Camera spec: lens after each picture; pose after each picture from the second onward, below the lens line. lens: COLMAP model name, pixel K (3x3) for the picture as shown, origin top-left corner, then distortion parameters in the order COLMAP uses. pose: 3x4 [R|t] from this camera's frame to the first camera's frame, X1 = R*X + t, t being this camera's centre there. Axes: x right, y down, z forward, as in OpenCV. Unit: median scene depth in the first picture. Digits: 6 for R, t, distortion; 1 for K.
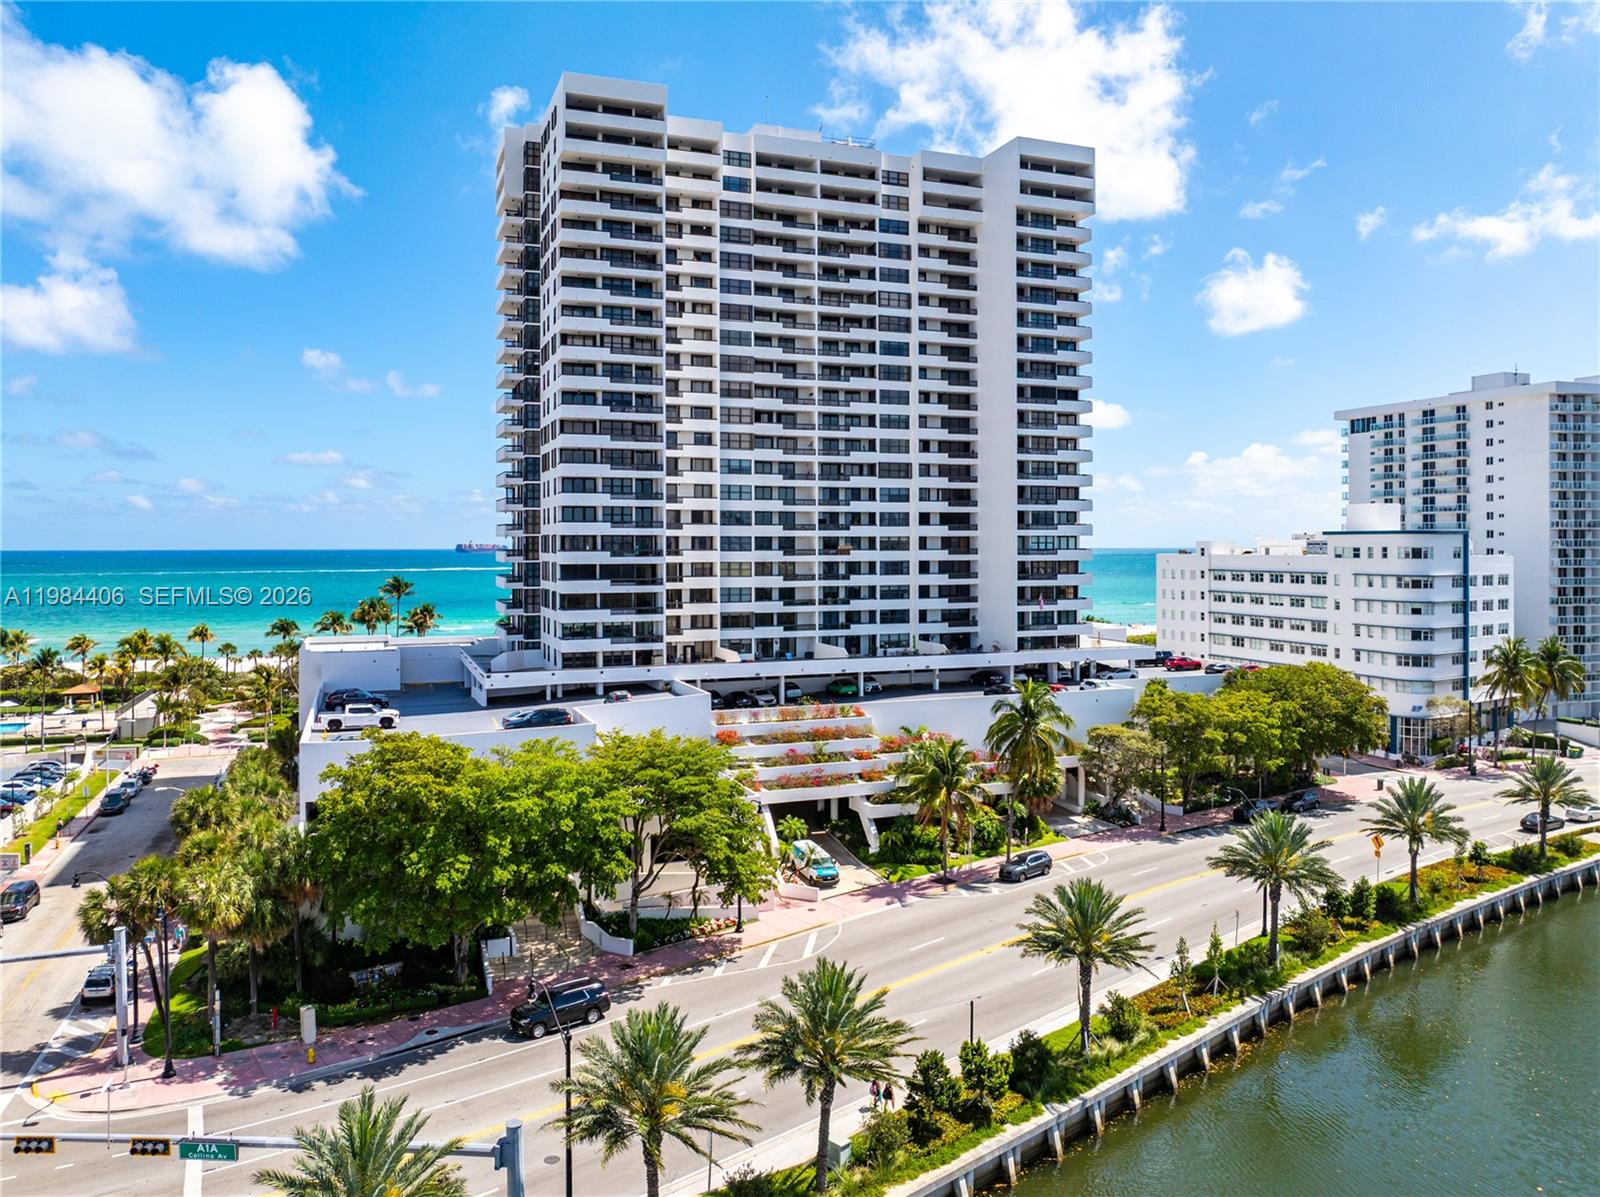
lens RADIAL K [[1146.6, 0, 804.4], [0, 1146.6, 574.9], [0, 0, 1]] dist [-0.041871, 0.005136]
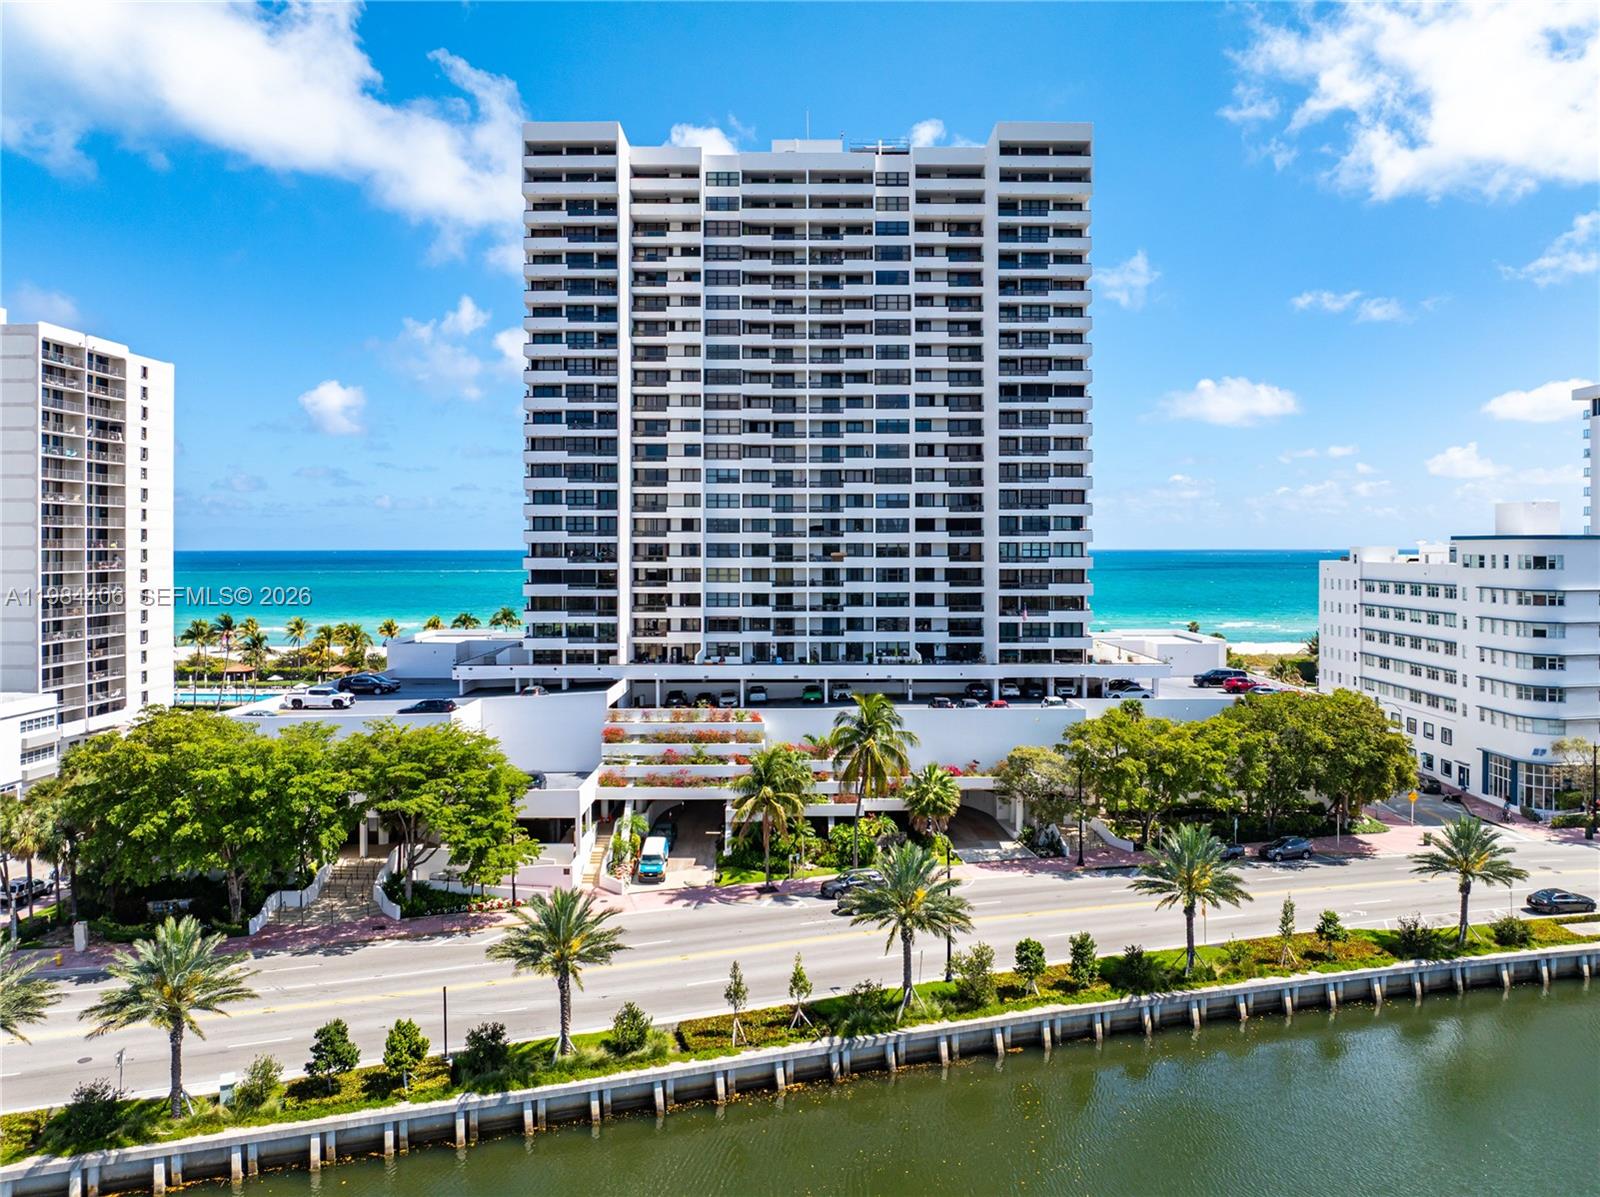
lens RADIAL K [[1146.6, 0, 804.4], [0, 1146.6, 574.9], [0, 0, 1]] dist [-0.041871, 0.005136]
pose [[0.935931, 0.009546, -0.352053, 0.363353], [-0.009581, 0.999953, 0.001641, -0.007263], [0.352052, 0.001837, 0.935979, 0.053271]]
